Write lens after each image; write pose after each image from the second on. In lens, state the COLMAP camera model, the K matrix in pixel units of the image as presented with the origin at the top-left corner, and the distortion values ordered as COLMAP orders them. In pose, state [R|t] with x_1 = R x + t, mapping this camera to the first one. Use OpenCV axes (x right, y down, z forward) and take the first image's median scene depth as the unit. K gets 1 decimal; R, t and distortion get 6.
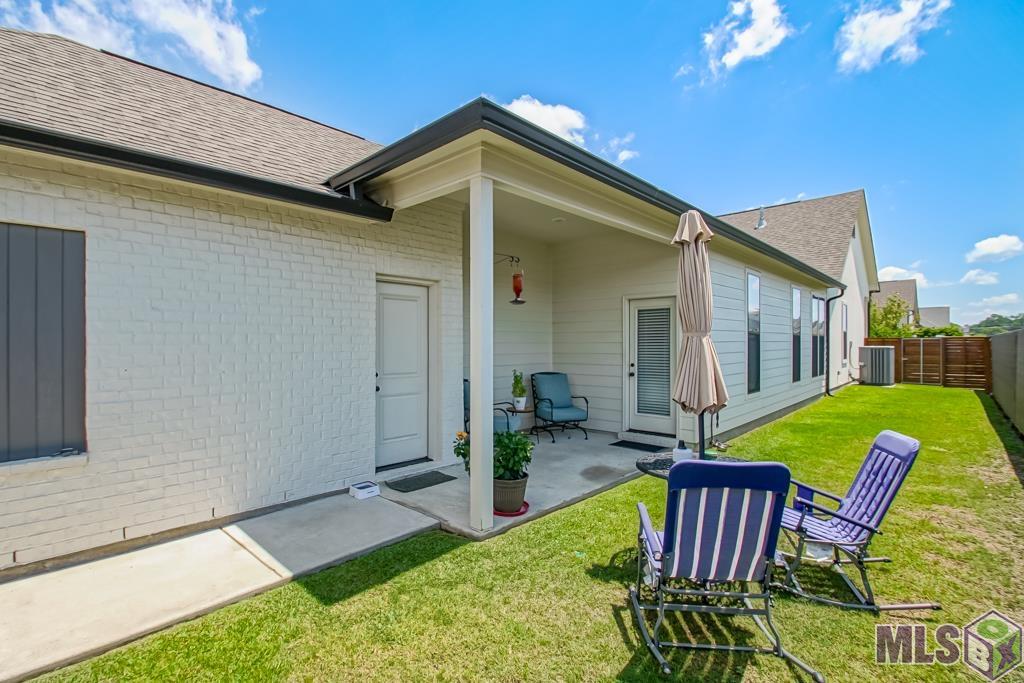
lens RADIAL K [[501.0, 0, 512.9], [0, 501.0, 339.6], [0, 0, 1]] dist [-0.003401, -0.000183]
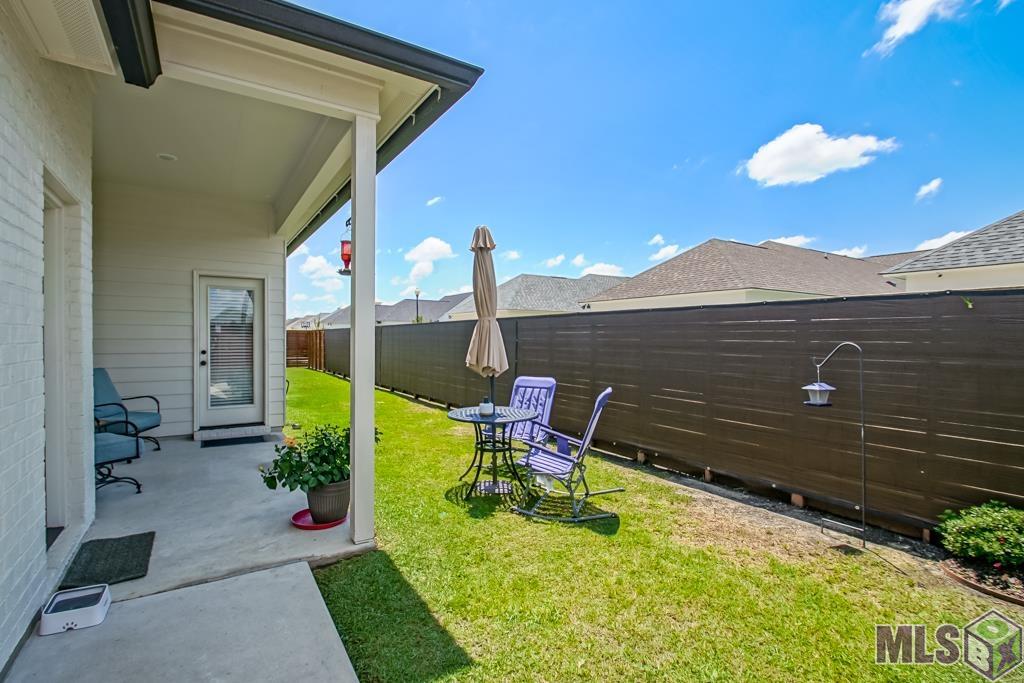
lens RADIAL K [[447.3, 0, 511.4], [0, 447.3, 342.6], [0, 0, 1]] dist [0.000017, -0.000076]
pose [[0.238210, -0.008818, 0.971174, -0.384185], [-0.012267, 0.999852, 0.012087, 0.018463], [-0.971136, -0.014792, 0.238066, 0.306188]]
